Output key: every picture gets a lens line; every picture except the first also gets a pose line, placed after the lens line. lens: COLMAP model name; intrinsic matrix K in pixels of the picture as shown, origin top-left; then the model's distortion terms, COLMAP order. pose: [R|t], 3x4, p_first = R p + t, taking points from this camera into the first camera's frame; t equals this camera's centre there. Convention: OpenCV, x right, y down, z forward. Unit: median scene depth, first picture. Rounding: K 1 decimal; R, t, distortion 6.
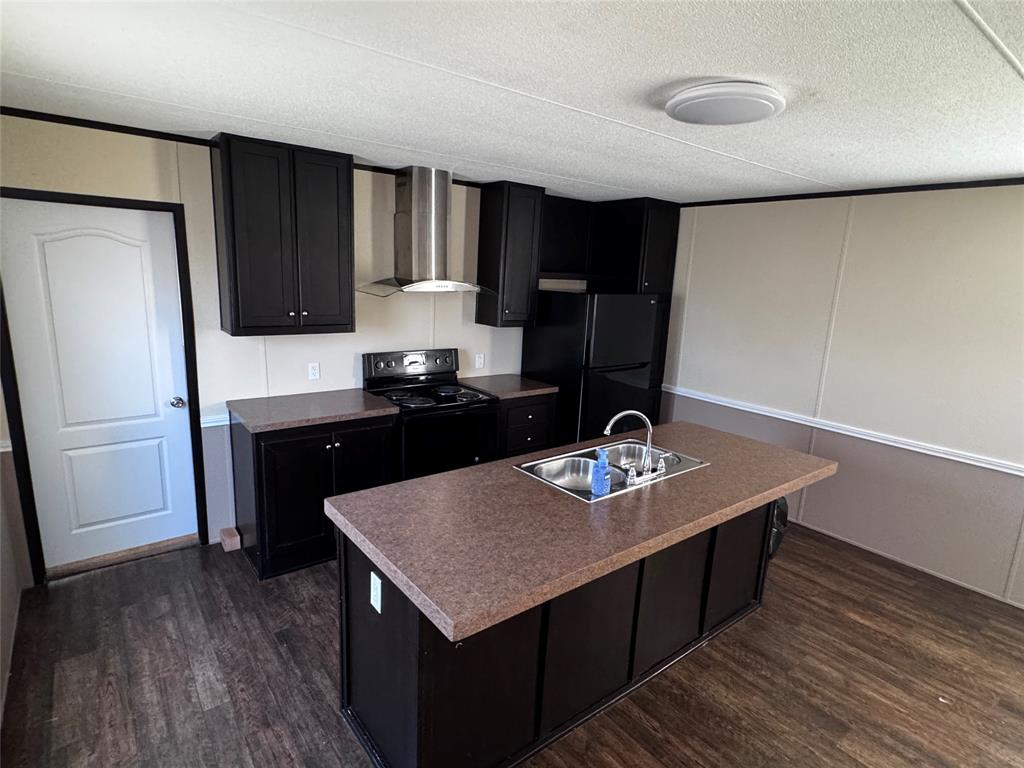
lens RADIAL K [[557.7, 0, 508.8], [0, 557.7, 378.9], [0, 0, 1]] dist [0.003778, 0.001844]
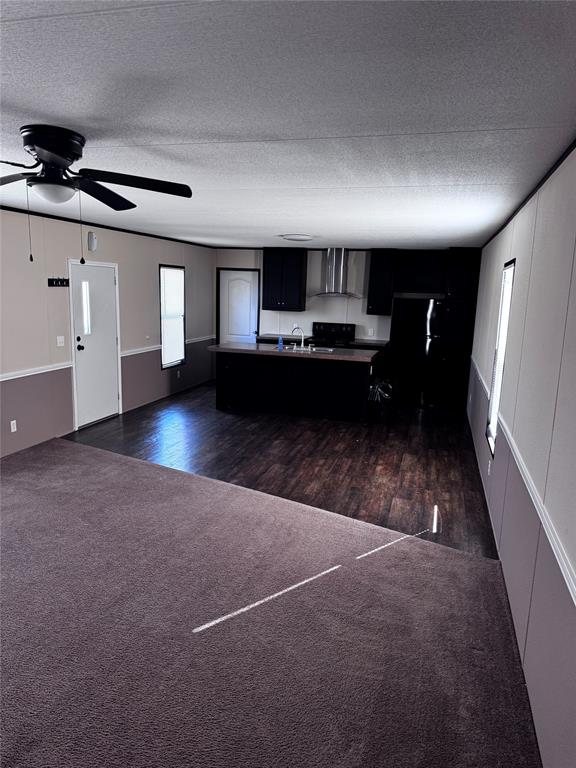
lens RADIAL K [[546.5, 0, 289.8], [0, 546.5, 386.9], [0, 0, 1]] dist [0.049358, -0.045762]
pose [[0.598880, 0.124871, -0.791043, 1.708486], [-0.161582, 0.986295, 0.033362, 0.182972], [0.784368, 0.107838, 0.610850, -0.583327]]
